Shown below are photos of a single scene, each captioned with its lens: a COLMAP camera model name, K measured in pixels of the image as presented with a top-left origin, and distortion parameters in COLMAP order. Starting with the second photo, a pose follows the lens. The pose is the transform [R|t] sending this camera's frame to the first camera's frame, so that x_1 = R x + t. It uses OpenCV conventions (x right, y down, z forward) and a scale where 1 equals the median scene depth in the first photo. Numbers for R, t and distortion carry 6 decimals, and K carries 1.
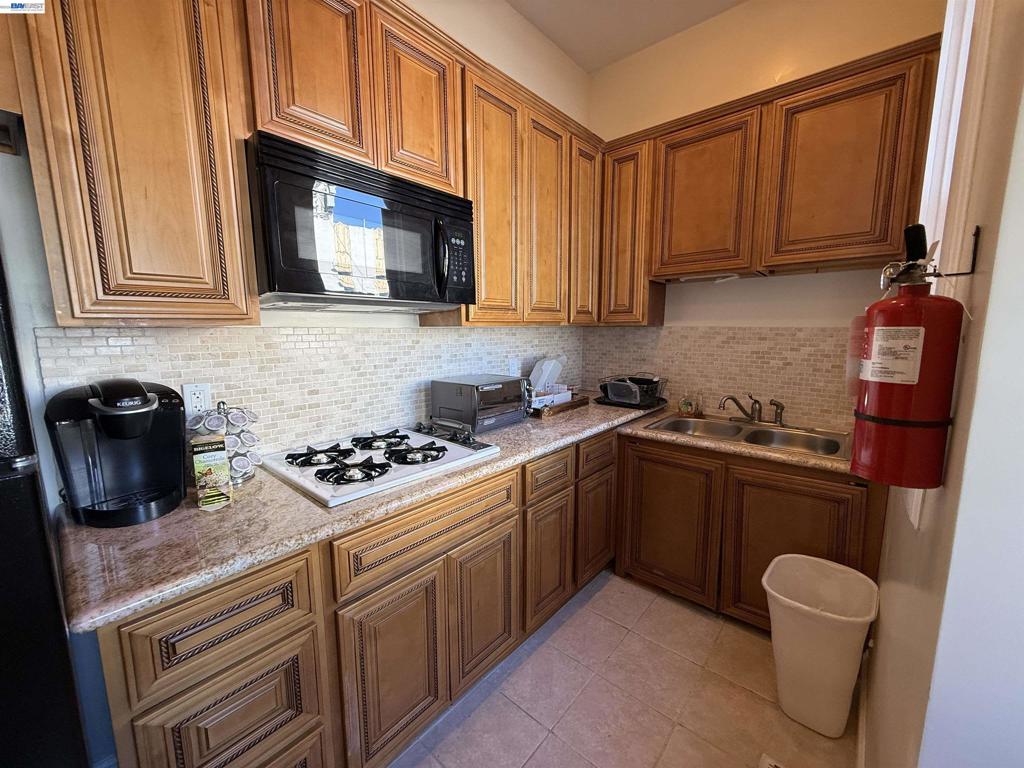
lens RADIAL K [[407.1, 0, 510.7], [0, 407.1, 385.5], [0, 0, 1]] dist [-0.000086, -0.000128]
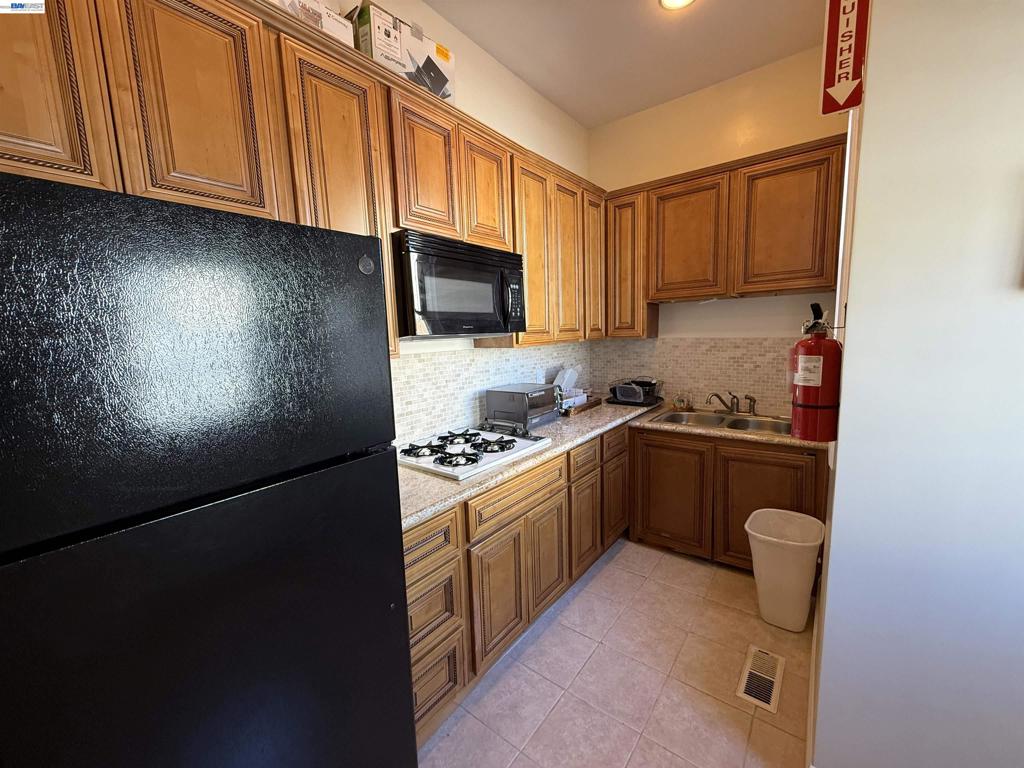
lens RADIAL K [[407.1, 0, 513.4], [0, 407.1, 385.6], [0, 0, 1]] dist [-0.000086, -0.000128]
pose [[0.998022, -0.036538, 0.051166, -0.189853], [0.036896, 0.999301, -0.006080, -0.017506], [-0.050908, 0.007956, 0.998672, -0.297743]]
